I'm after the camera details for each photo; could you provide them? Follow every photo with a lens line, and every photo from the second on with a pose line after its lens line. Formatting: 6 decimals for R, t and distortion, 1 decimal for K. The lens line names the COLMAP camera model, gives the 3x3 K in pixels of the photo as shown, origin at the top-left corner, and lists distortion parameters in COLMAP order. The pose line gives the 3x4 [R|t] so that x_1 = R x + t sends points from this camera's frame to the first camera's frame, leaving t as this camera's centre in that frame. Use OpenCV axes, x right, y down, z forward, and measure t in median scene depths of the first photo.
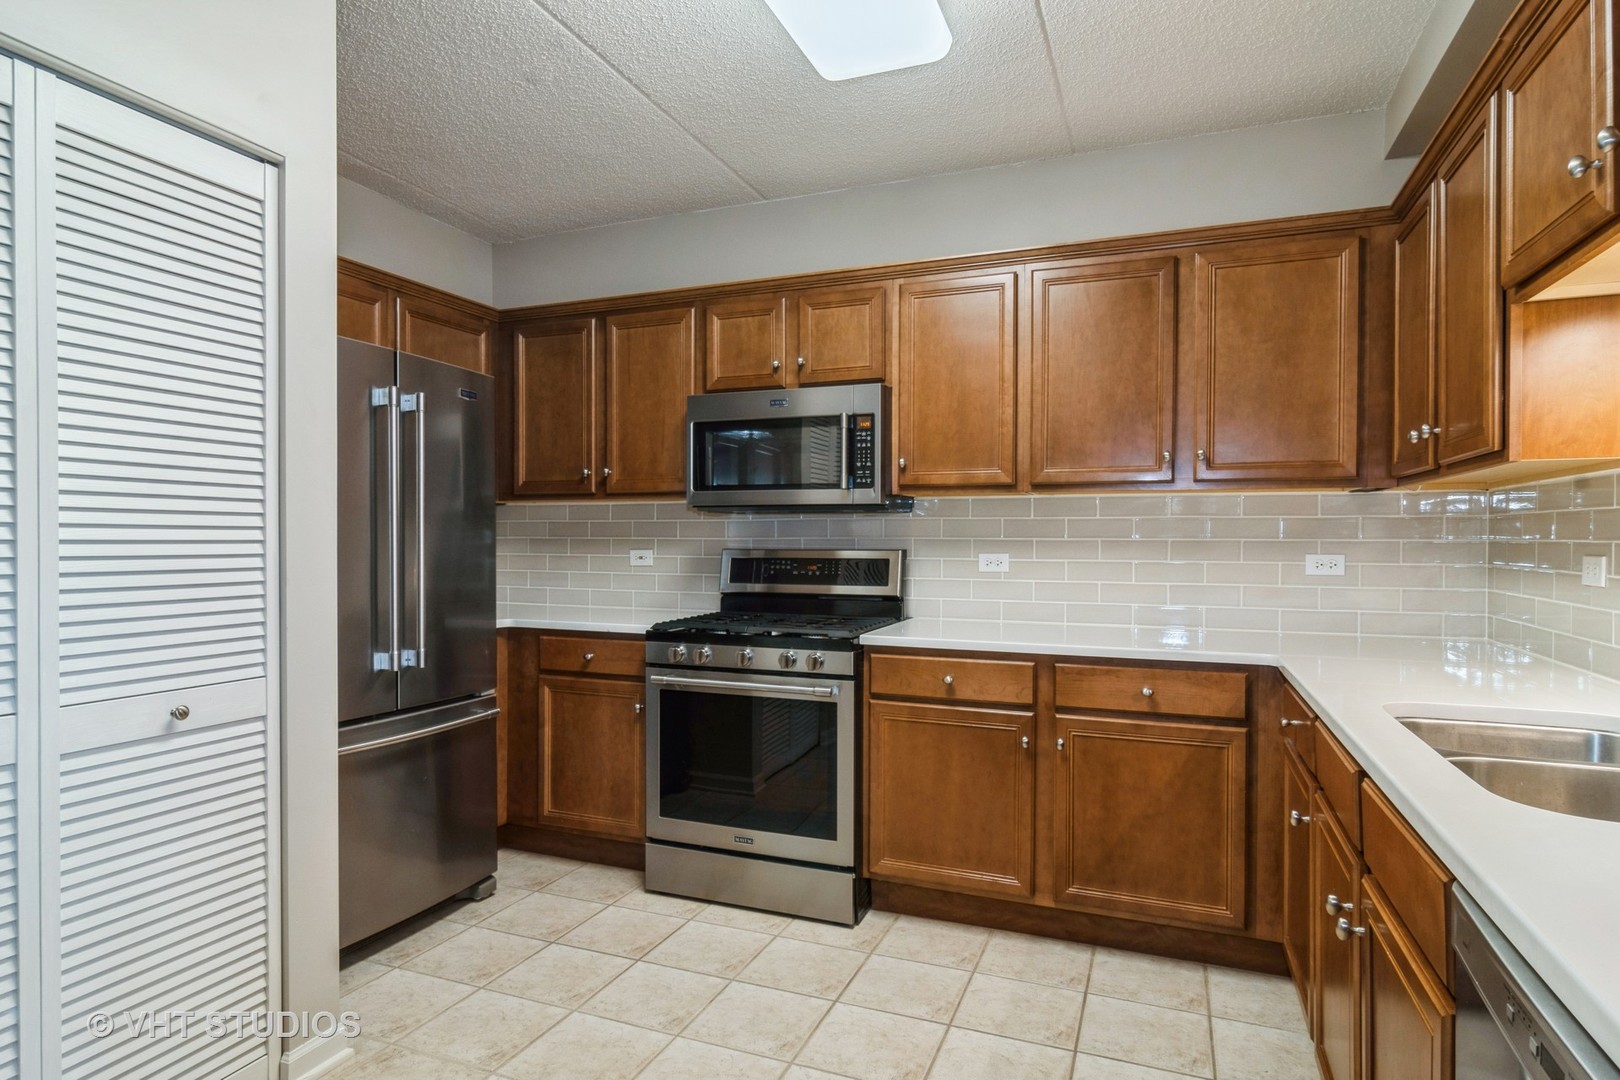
lens RADIAL K [[888.1, 0, 806.3], [0, 888.1, 540.9], [0, 0, 1]] dist [-0.033523, 0.000605]
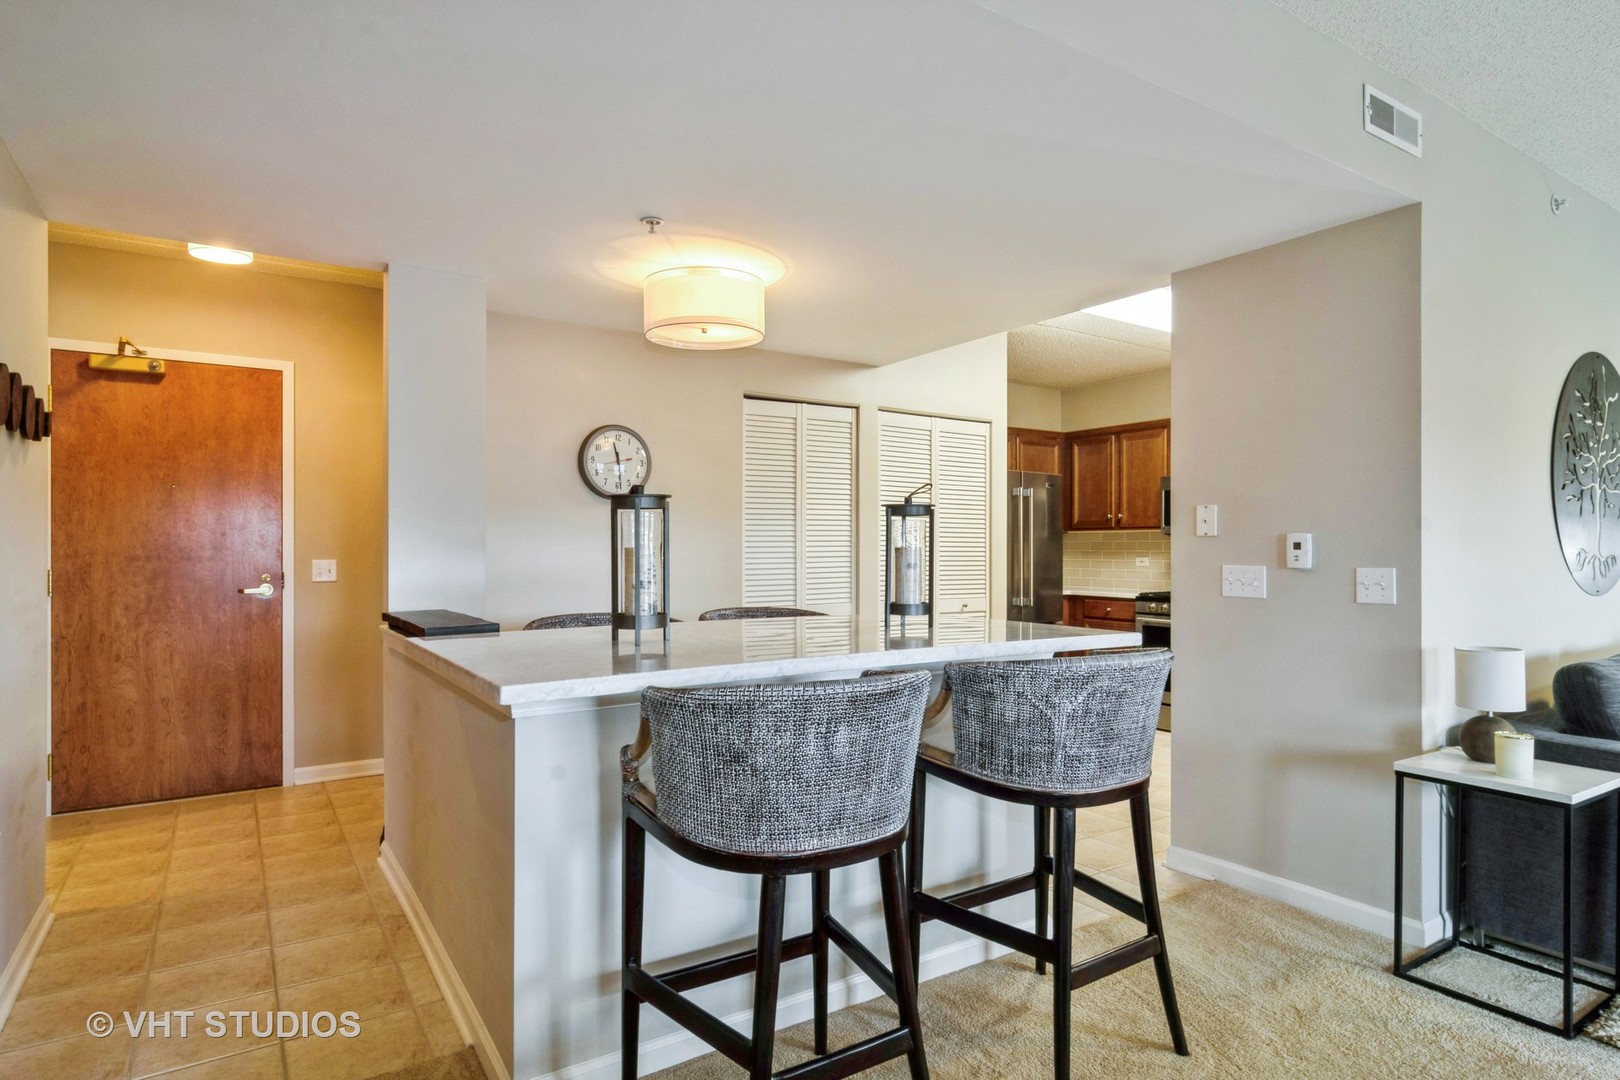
lens RADIAL K [[888.1, 0, 805.0], [0, 888.1, 546.8], [0, 0, 1]] dist [-0.033523, 0.000605]
pose [[0.816033, 0.001417, -0.578004, 0.322675], [-0.004659, 0.999981, -0.004127, -0.000365], [0.577987, 0.006061, 0.816023, -0.949539]]
